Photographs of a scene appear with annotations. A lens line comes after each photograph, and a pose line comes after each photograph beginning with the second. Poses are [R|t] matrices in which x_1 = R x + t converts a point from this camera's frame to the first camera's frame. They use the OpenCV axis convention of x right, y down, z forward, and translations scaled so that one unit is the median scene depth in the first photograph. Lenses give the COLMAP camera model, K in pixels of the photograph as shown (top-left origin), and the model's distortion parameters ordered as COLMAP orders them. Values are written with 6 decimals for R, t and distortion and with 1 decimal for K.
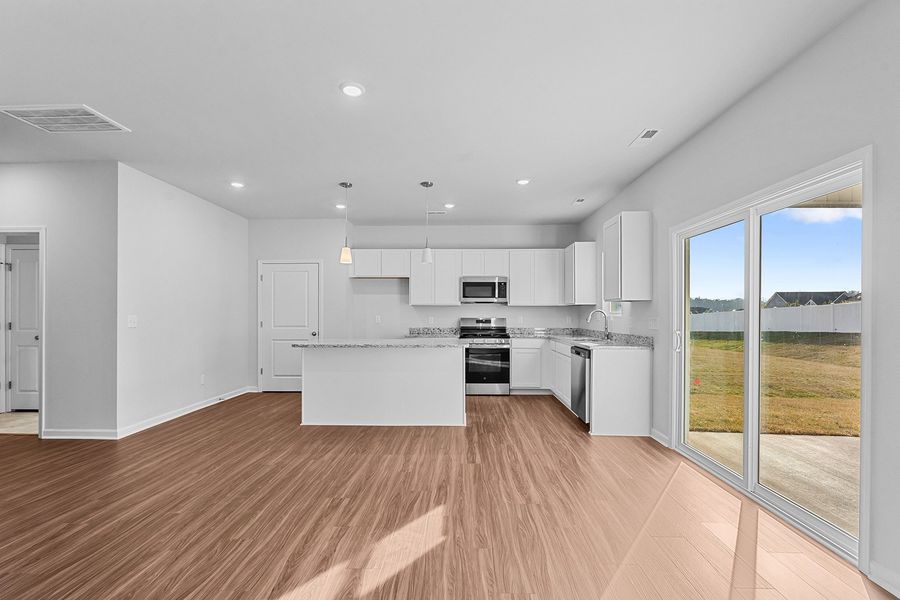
lens RADIAL K [[406.8, 0, 451.4], [0, 406.8, 305.2], [0, 0, 1]] dist [-0.000052, 0.001621]
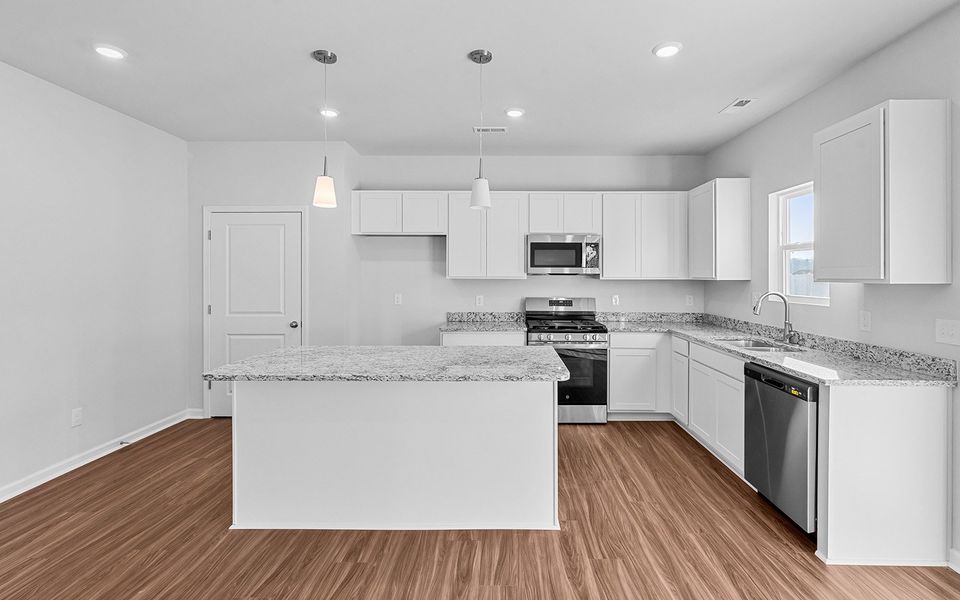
lens RADIAL K [[434.9, 0, 499.9], [0, 434.9, 276.7], [0, 0, 1]] dist [-0.003102, 0.001518]
pose [[0.999798, 0.001207, 0.020051, -0.035688], [-0.001721, 0.999669, 0.025655, -0.022018], [-0.020014, -0.025685, 0.999470, 0.335142]]
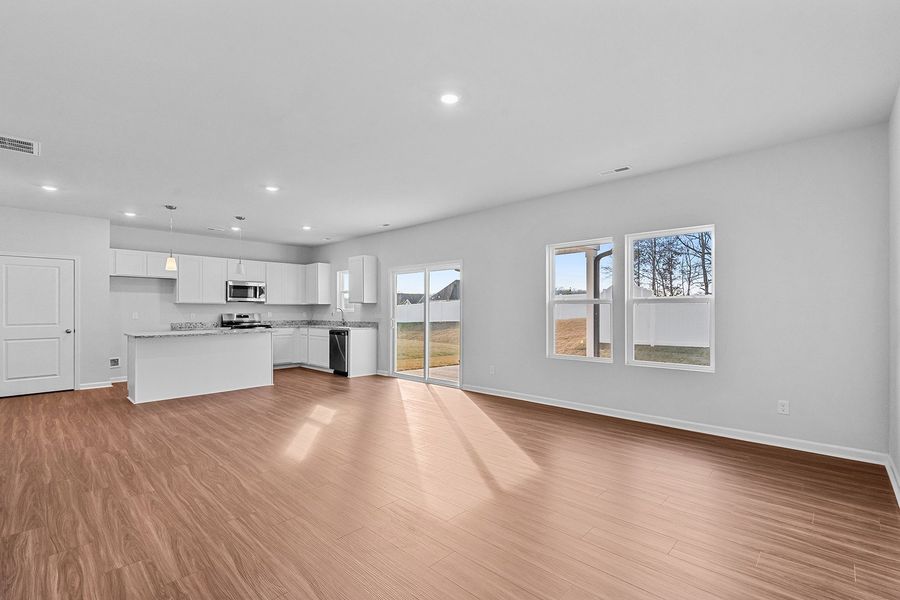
lens RADIAL K [[406.8, 0, 449.5], [0, 406.8, 303.3], [0, 0, 1]] dist [-0.000052, 0.001621]
pose [[0.670096, 0.009781, 0.742210, -0.466128], [-0.013589, 0.999907, -0.000908, -0.009158], [-0.742150, -0.009477, 0.670167, -0.352879]]
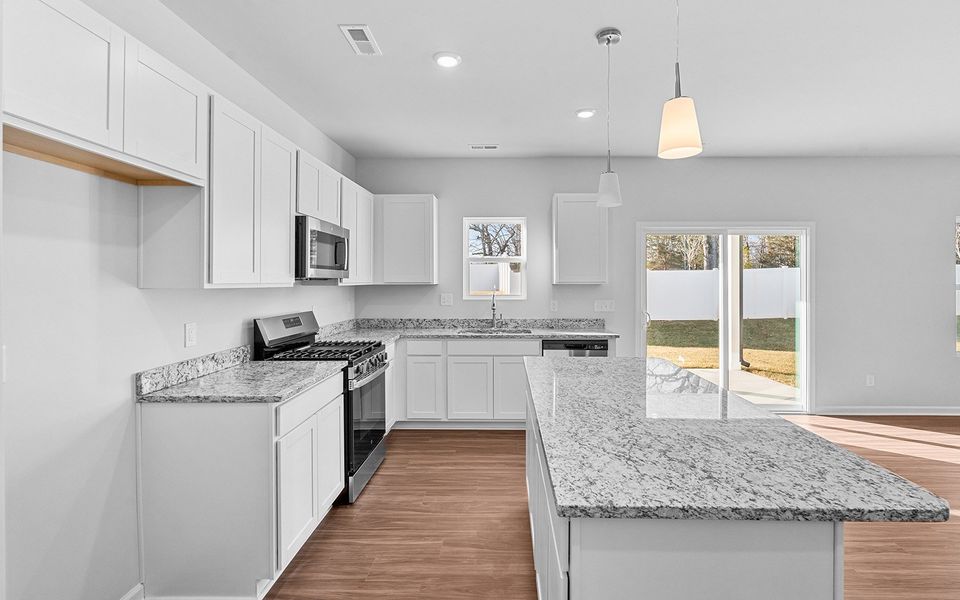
lens RADIAL K [[434.9, 0, 488.1], [0, 434.9, 277.5], [0, 0, 1]] dist [-0.003102, 0.001518]
pose [[-0.004492, 0.008469, 0.999954, -0.423216], [-0.020557, 0.999752, -0.008559, -0.009156], [-0.999779, -0.020594, -0.004317, 0.867872]]
